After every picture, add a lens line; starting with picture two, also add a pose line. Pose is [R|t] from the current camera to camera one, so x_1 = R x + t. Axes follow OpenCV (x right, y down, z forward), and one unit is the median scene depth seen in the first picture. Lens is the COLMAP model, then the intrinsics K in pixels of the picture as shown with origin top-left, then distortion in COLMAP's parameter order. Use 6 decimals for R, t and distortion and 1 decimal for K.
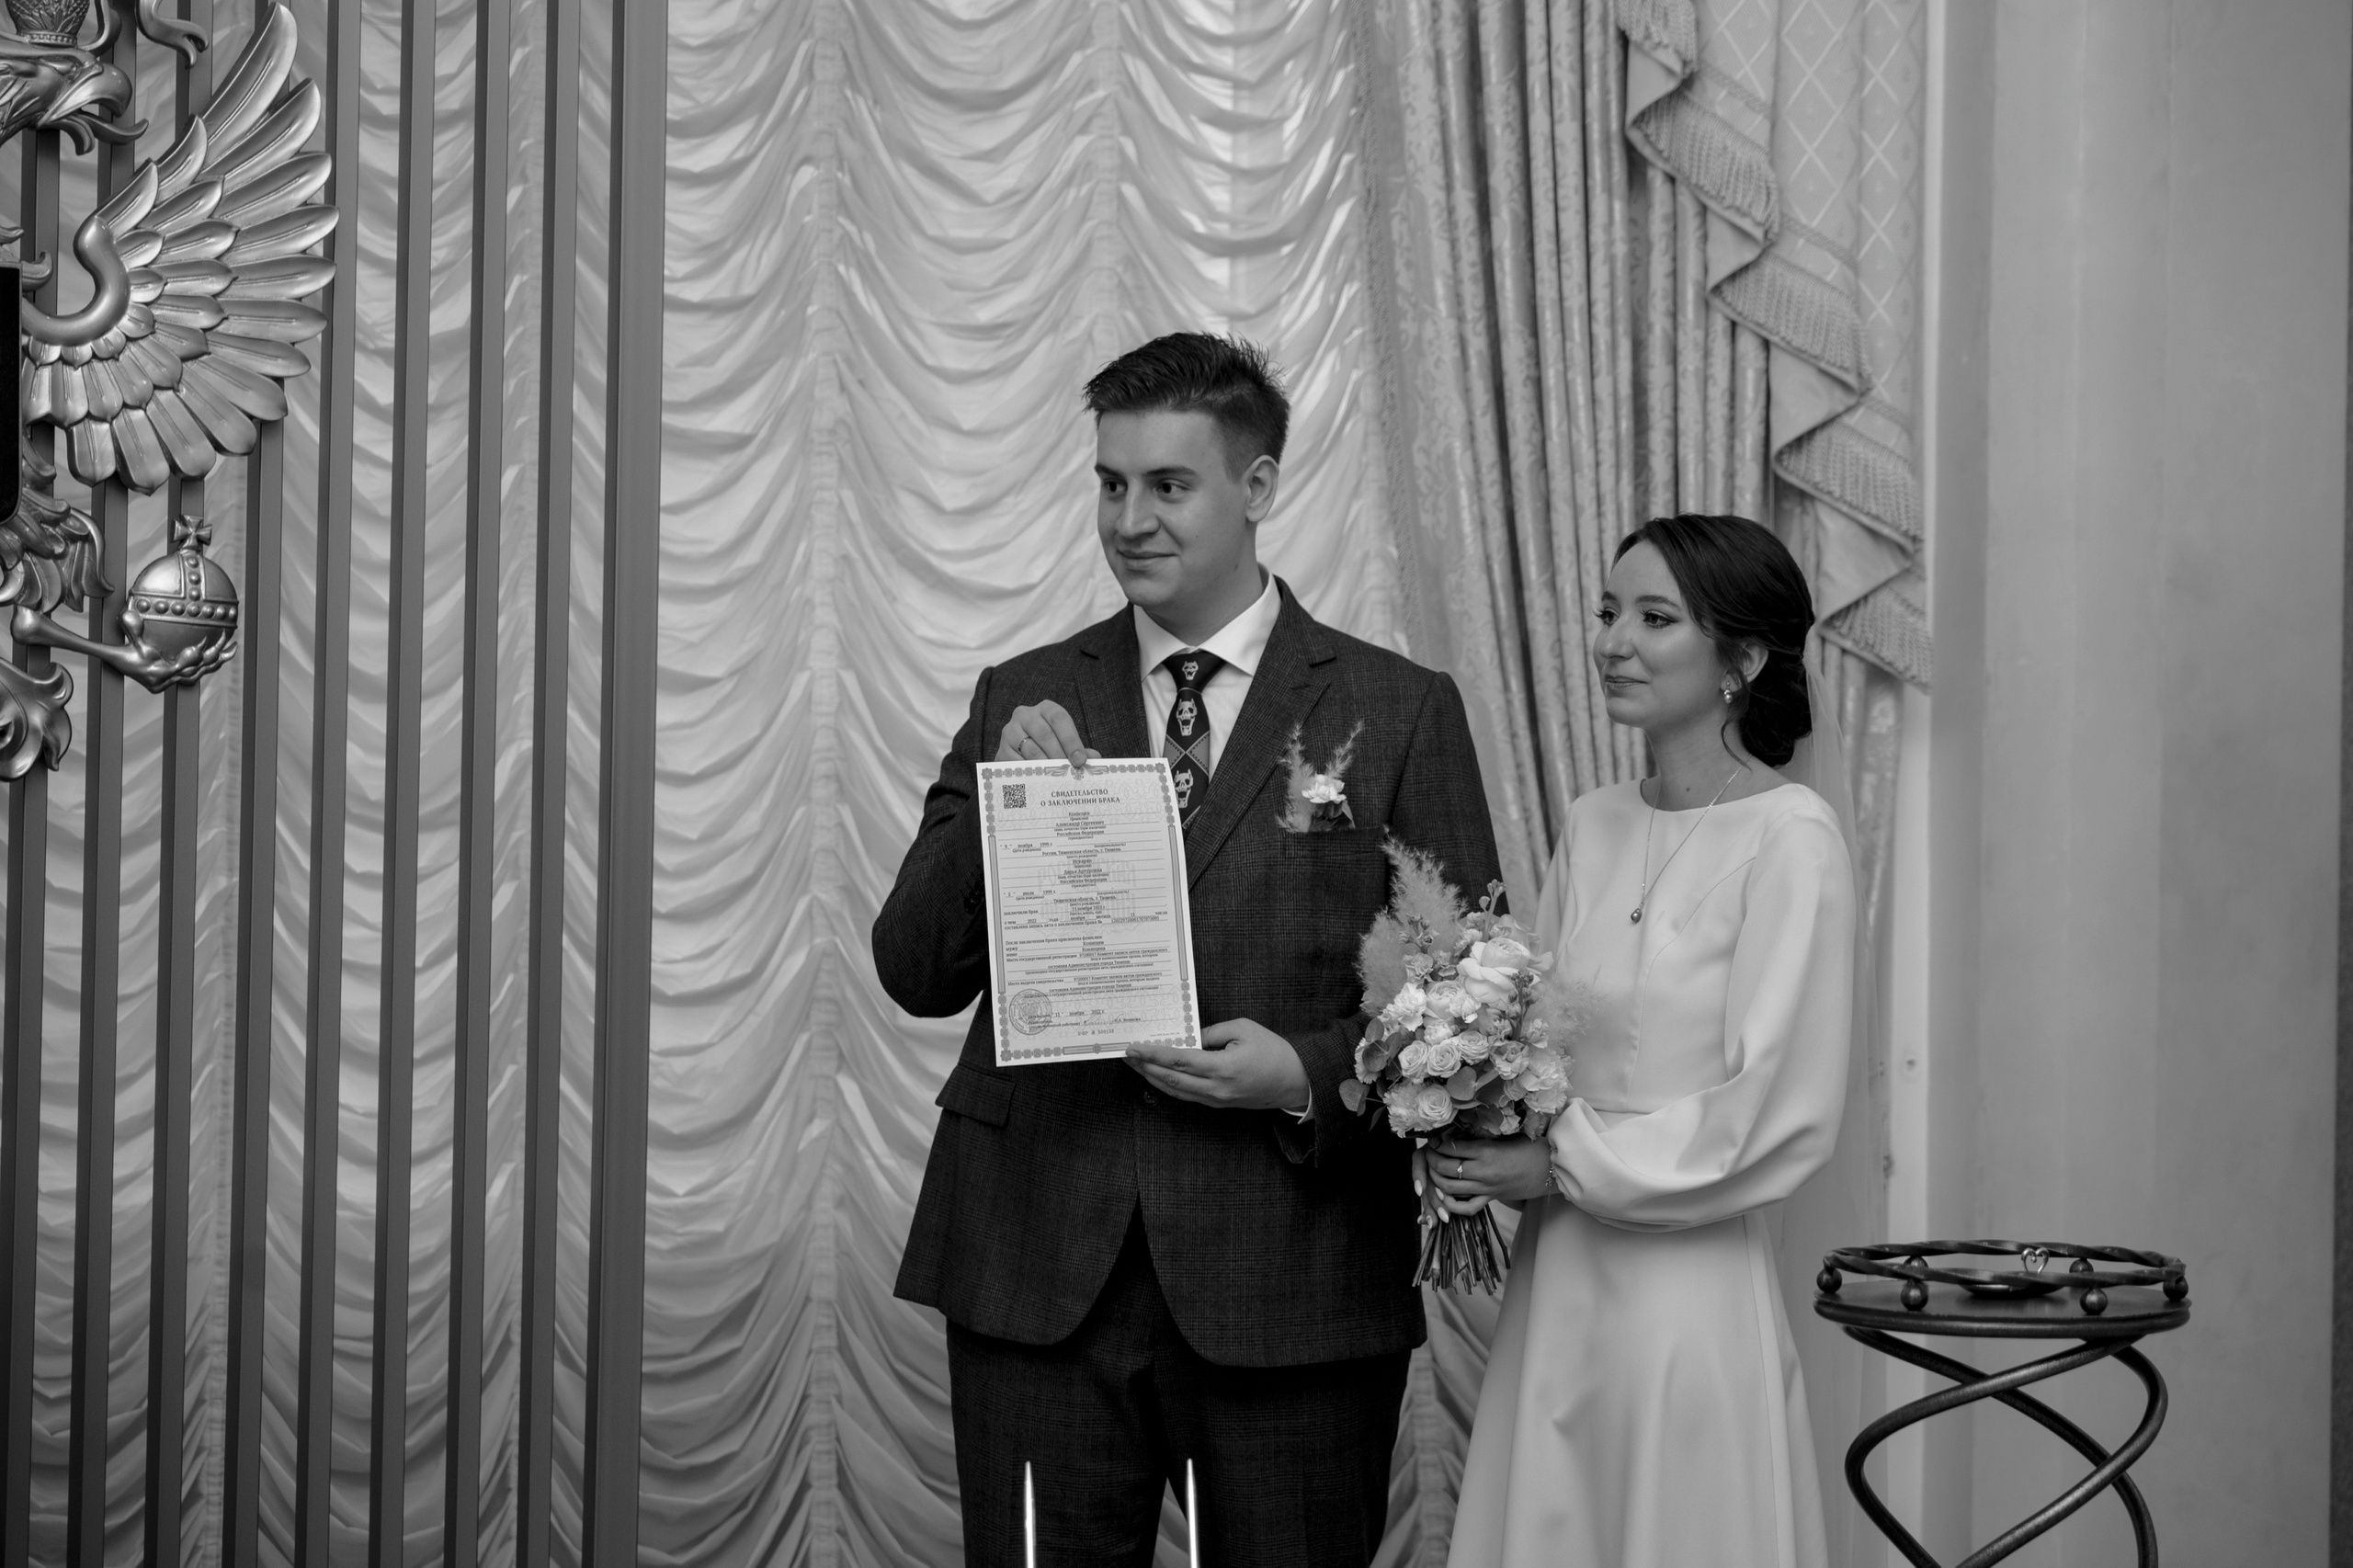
lens RADIAL K [[4814.5, 0, 1172.7], [0, 4814.5, 784.1], [0, 0, 1]] dist [0.105486, 0.000000]
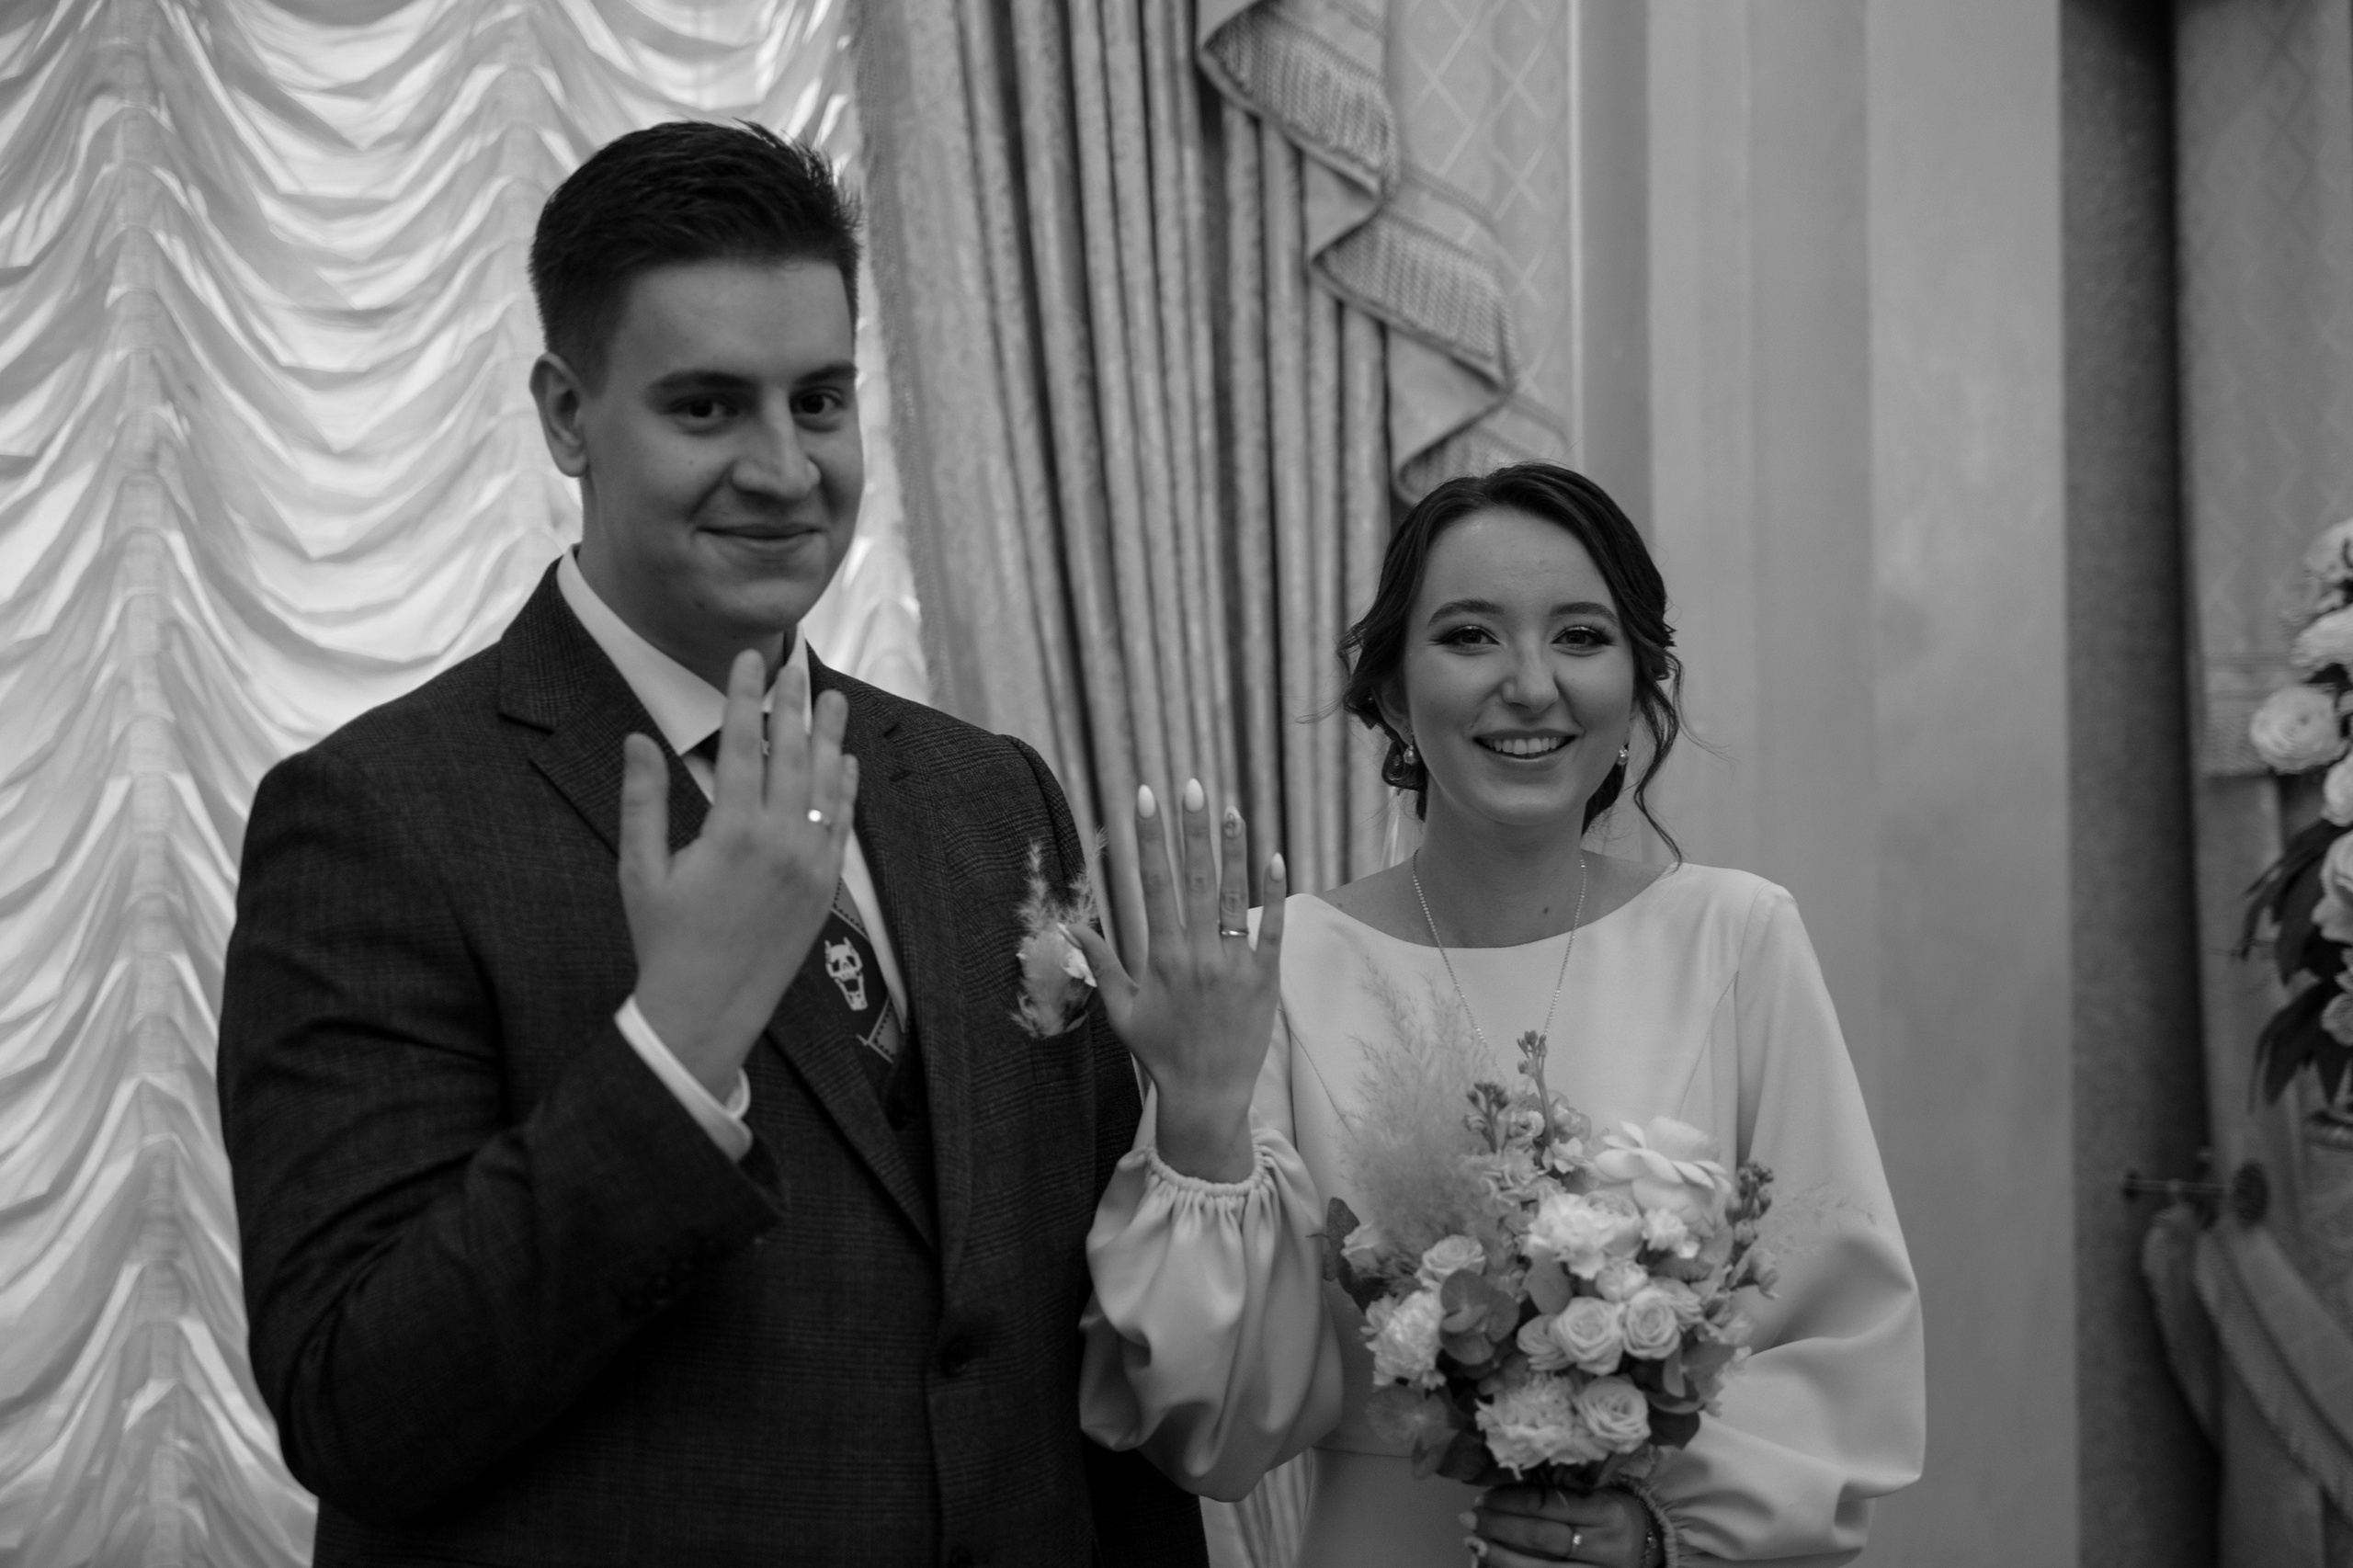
lens RADIAL K [[3680.6, 0, 1172.1], [0, 3680.6, 795.8], [0, 0, 1]] dist [0.109164, 0.000000]
pose [[0.991239, -0.025285, 0.129637, 0.009658], [0.026522, 0.999618, -0.007831, -0.011781], [-0.129389, 0.011200, 0.991531, 0.411691]]
